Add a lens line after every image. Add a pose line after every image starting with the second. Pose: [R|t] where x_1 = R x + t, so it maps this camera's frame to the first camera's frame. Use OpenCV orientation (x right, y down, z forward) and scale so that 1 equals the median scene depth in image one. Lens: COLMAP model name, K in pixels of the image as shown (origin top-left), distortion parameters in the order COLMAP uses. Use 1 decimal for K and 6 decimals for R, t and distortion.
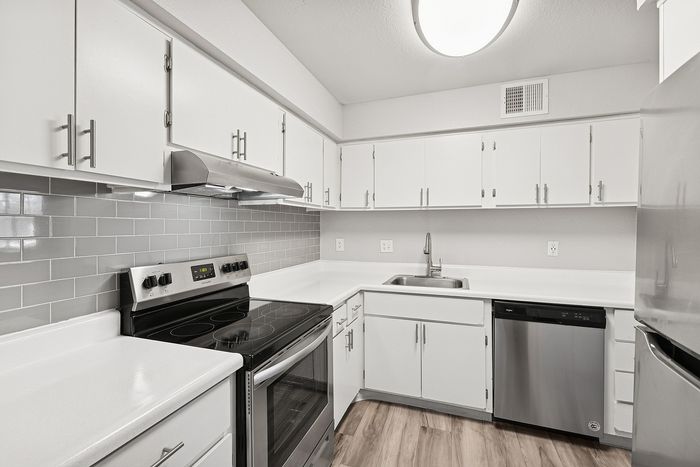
lens RADIAL K [[311.2, 0, 343.9], [0, 311.2, 227.1], [0, 0, 1]] dist [-0.000600, -0.000045]
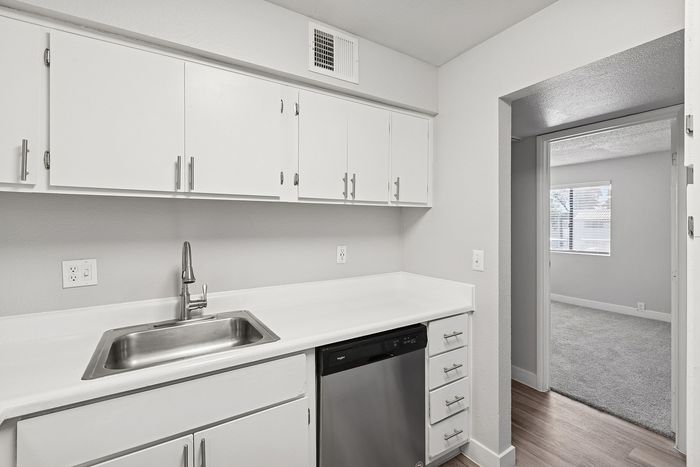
lens RADIAL K [[314.5, 0, 346.9], [0, 314.5, 222.0], [0, 0, 1]] dist [0.000074, 0.000112]
pose [[0.617736, 0.005140, 0.786369, 0.018509], [0.005359, 0.999928, -0.010746, -0.010647], [-0.786368, 0.010852, 0.617664, 0.547191]]
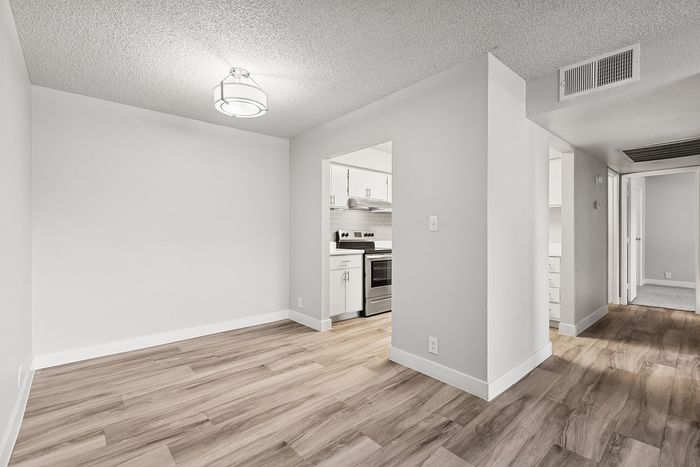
lens RADIAL K [[312.4, 0, 350.0], [0, 312.4, 233.5], [0, 0, 1]] dist [0.000824, 0.000178]
pose [[0.877492, 0.000307, -0.479591, 0.701852], [-0.002423, 0.999990, -0.003793, 0.108003], [0.479585, 0.004490, 0.877484, -1.273787]]
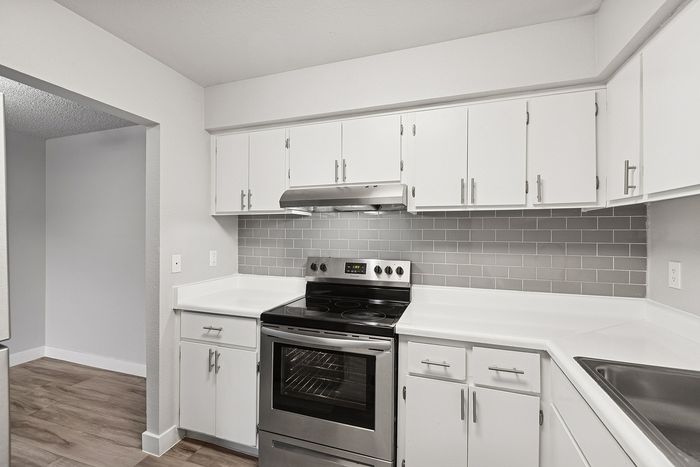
lens RADIAL K [[312.4, 0, 350.0], [0, 312.4, 233.5], [0, 0, 1]] dist [0.000824, 0.000178]
pose [[0.017367, 0.000907, -0.999849, 0.673152], [-0.007981, 0.999968, 0.000769, -0.004840], [0.999817, 0.007966, 0.017374, 0.720109]]
